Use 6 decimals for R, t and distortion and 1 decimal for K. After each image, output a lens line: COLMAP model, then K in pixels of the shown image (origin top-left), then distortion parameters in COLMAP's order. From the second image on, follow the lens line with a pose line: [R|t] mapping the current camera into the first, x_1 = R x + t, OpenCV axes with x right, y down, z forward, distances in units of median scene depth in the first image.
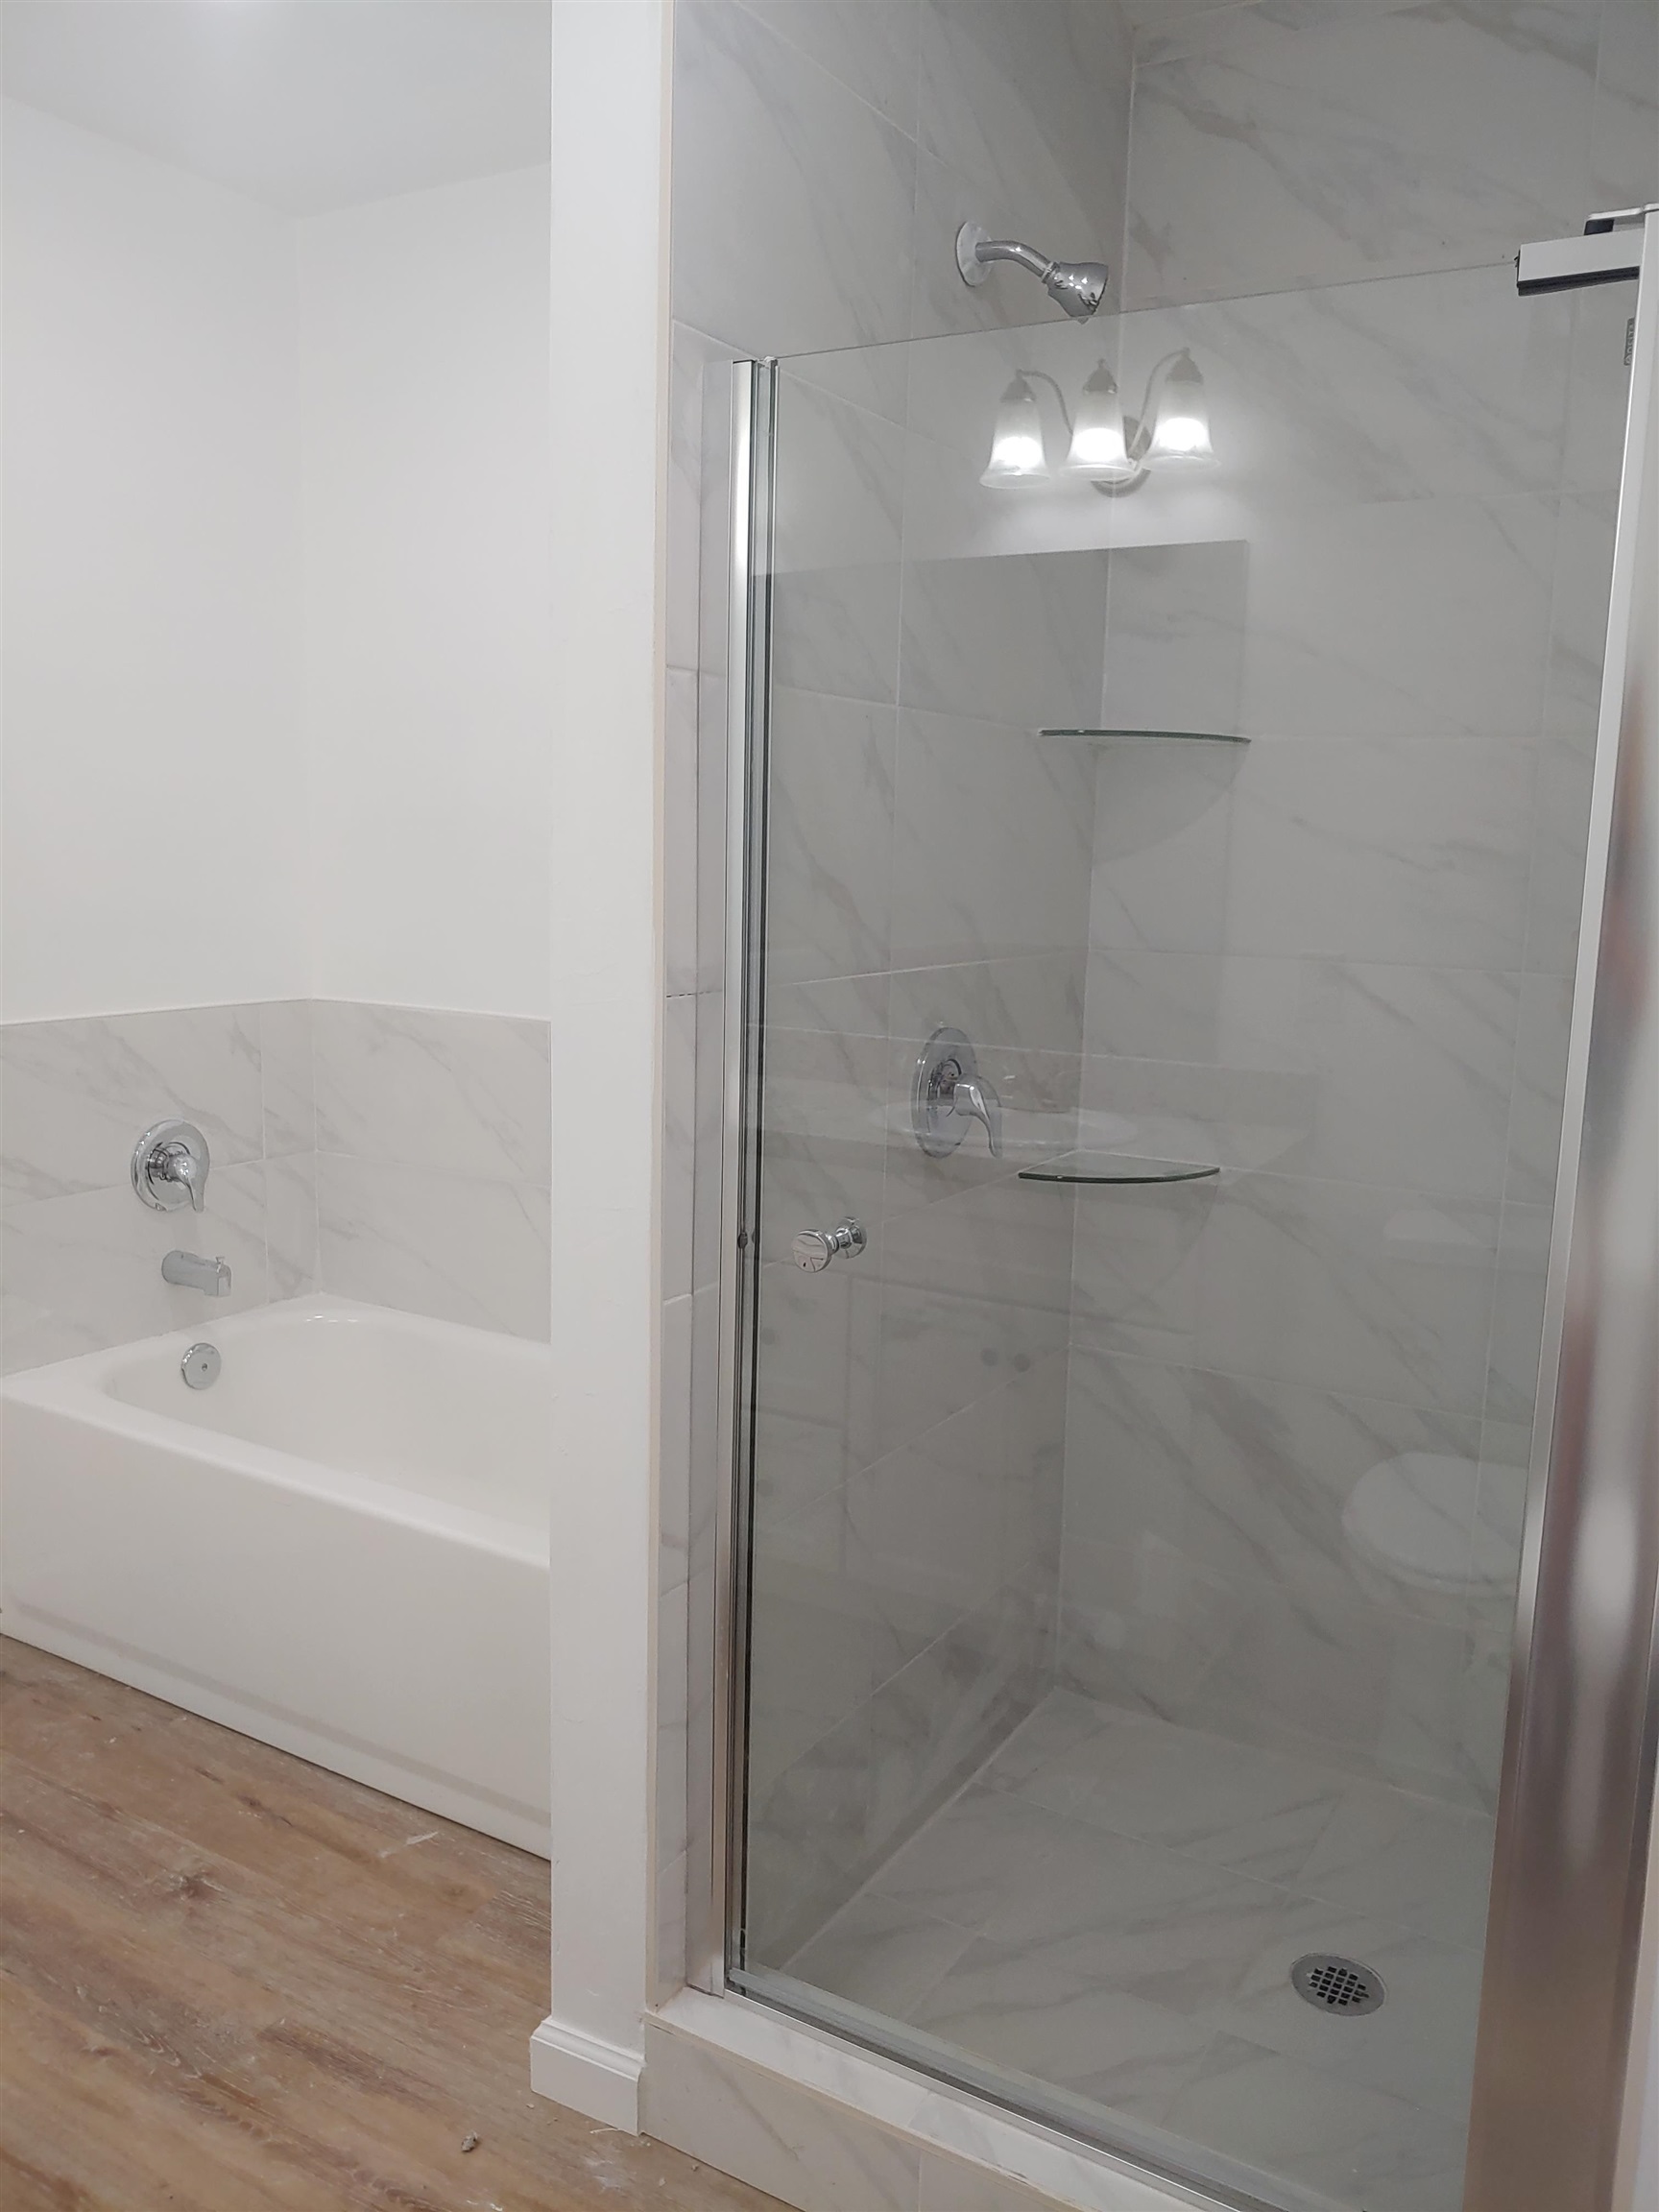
lens RADIAL K [[1686.0, 0, 828.9], [0, 1686.0, 1110.6], [0, 0, 1]] dist [-0.013049, 0.007055]
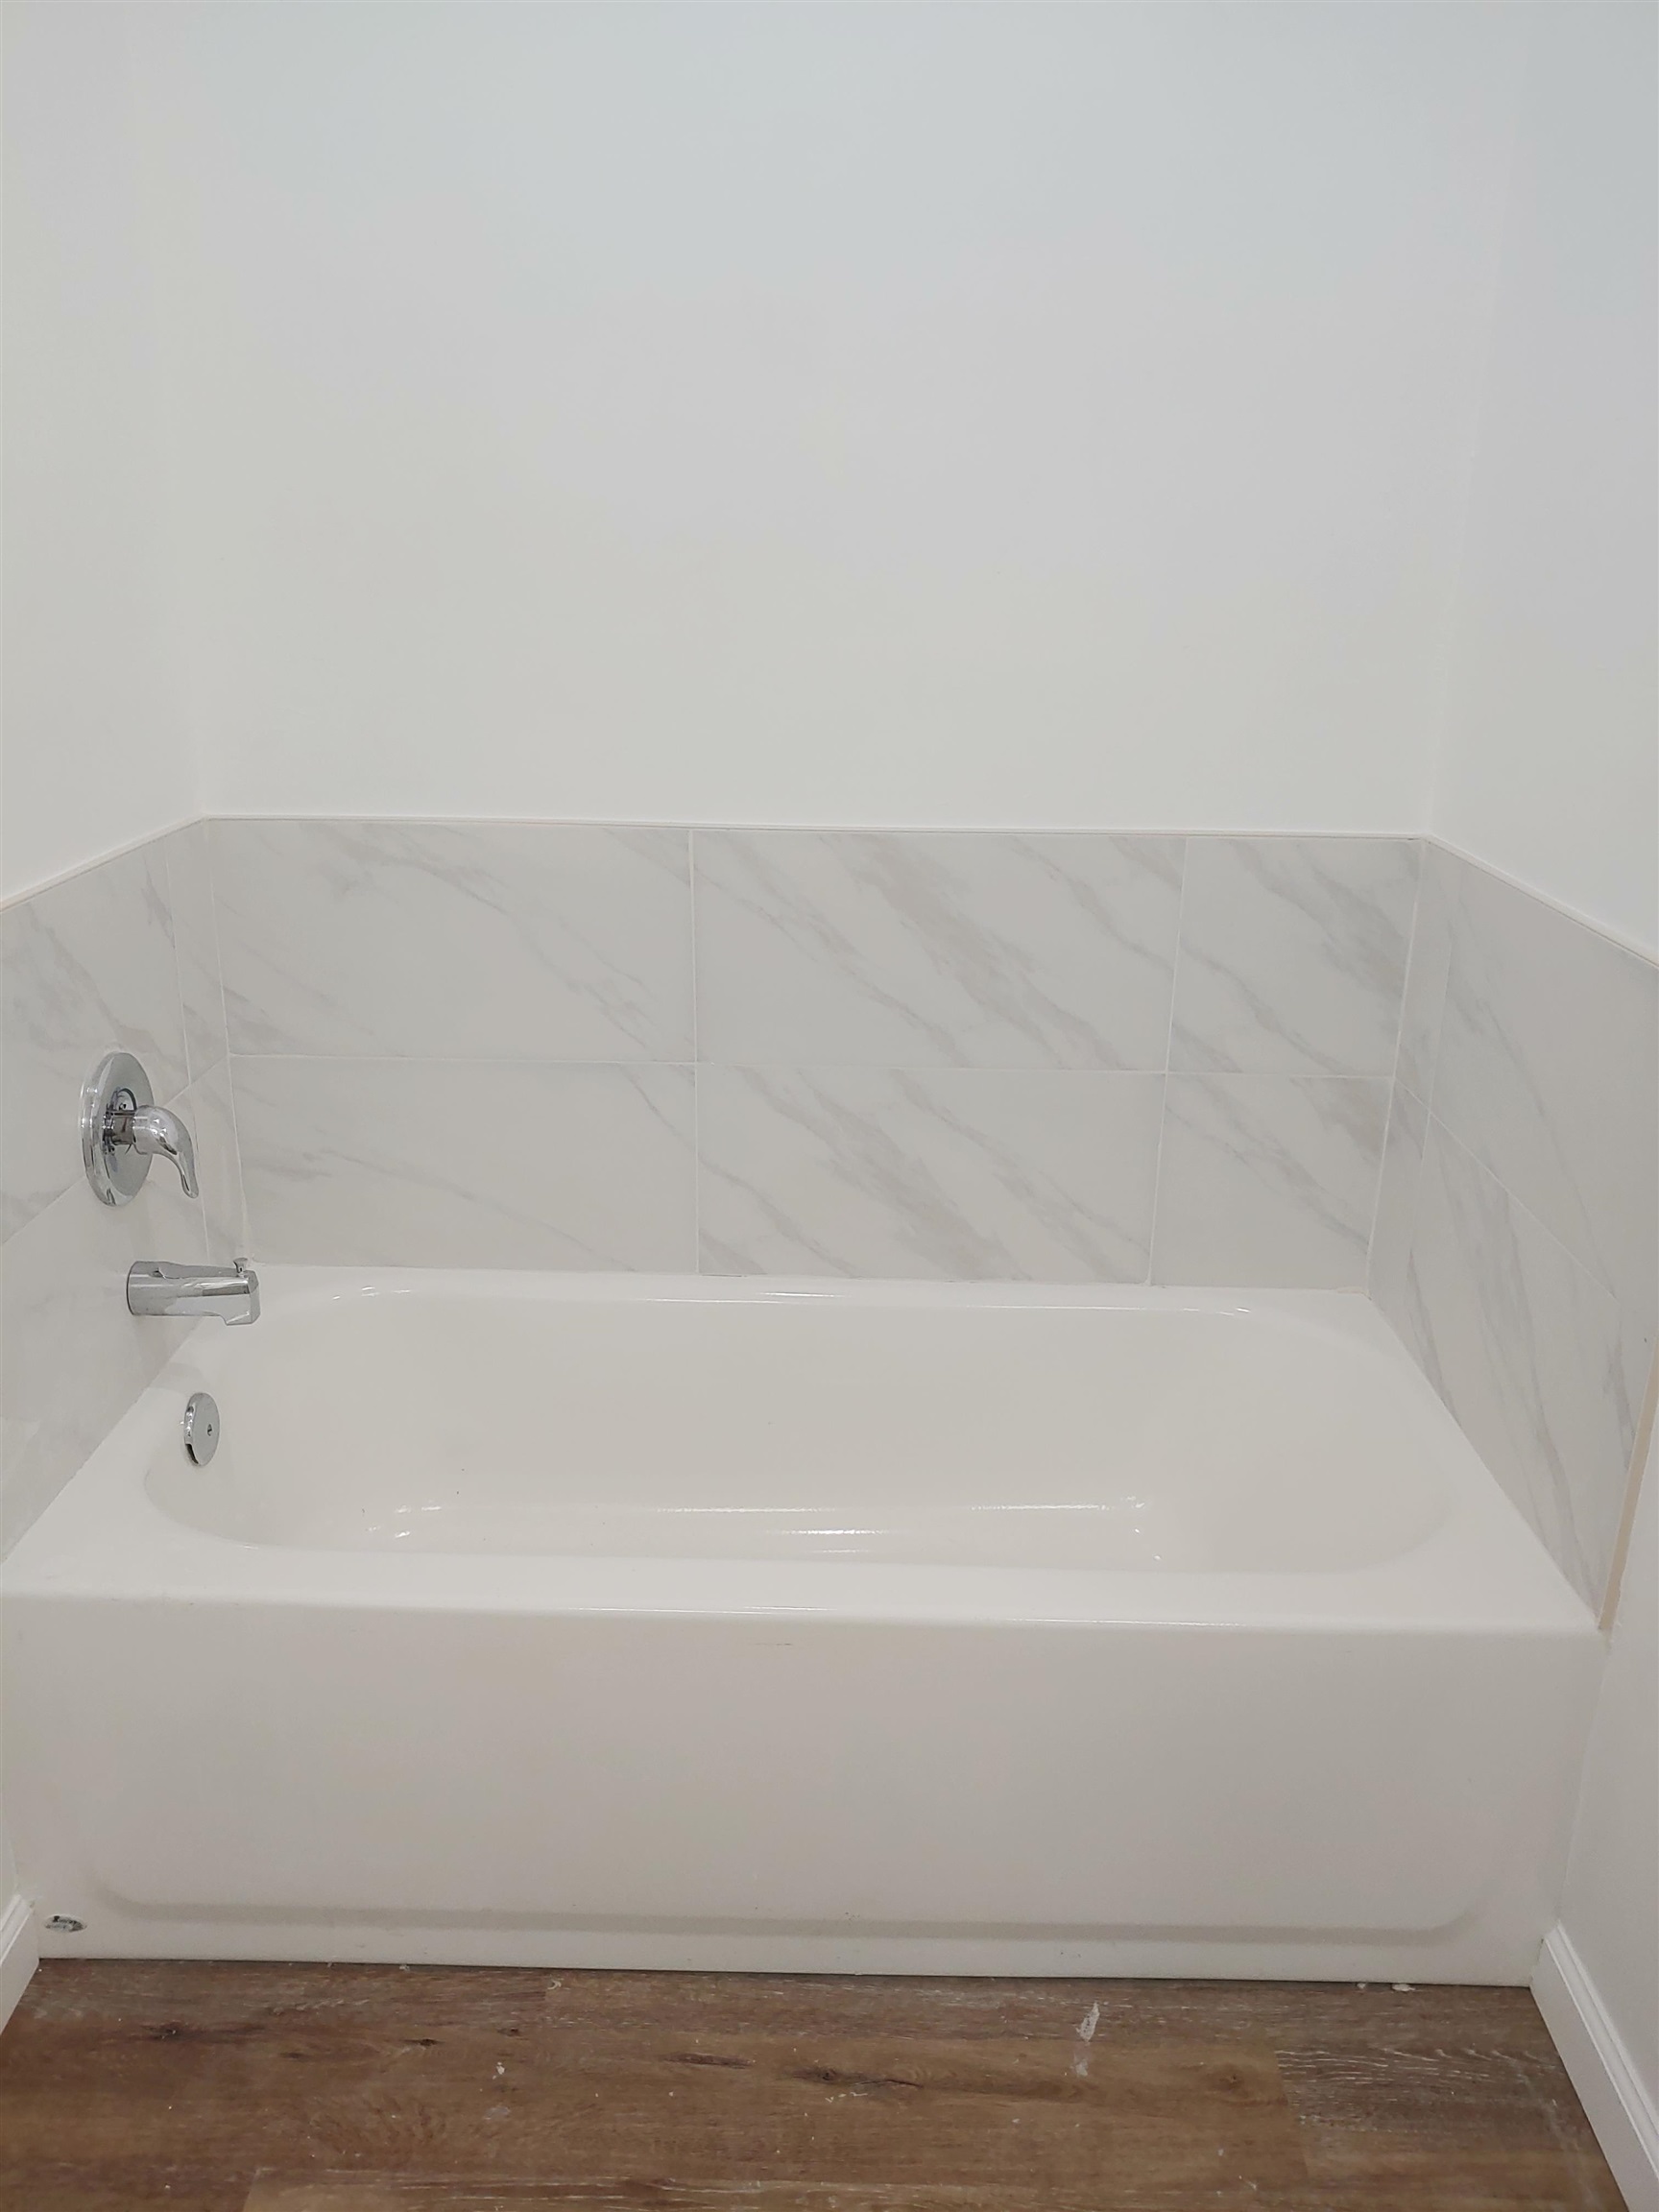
lens RADIAL K [[1686.0, 0, 832.6], [0, 1686.0, 1101.5], [0, 0, 1]] dist [-0.013049, 0.007055]
pose [[0.866109, -0.169646, 0.470187, -0.525820], [0.083794, 0.976611, 0.198014, -0.085447], [-0.492782, -0.132103, 0.860067, 0.428261]]
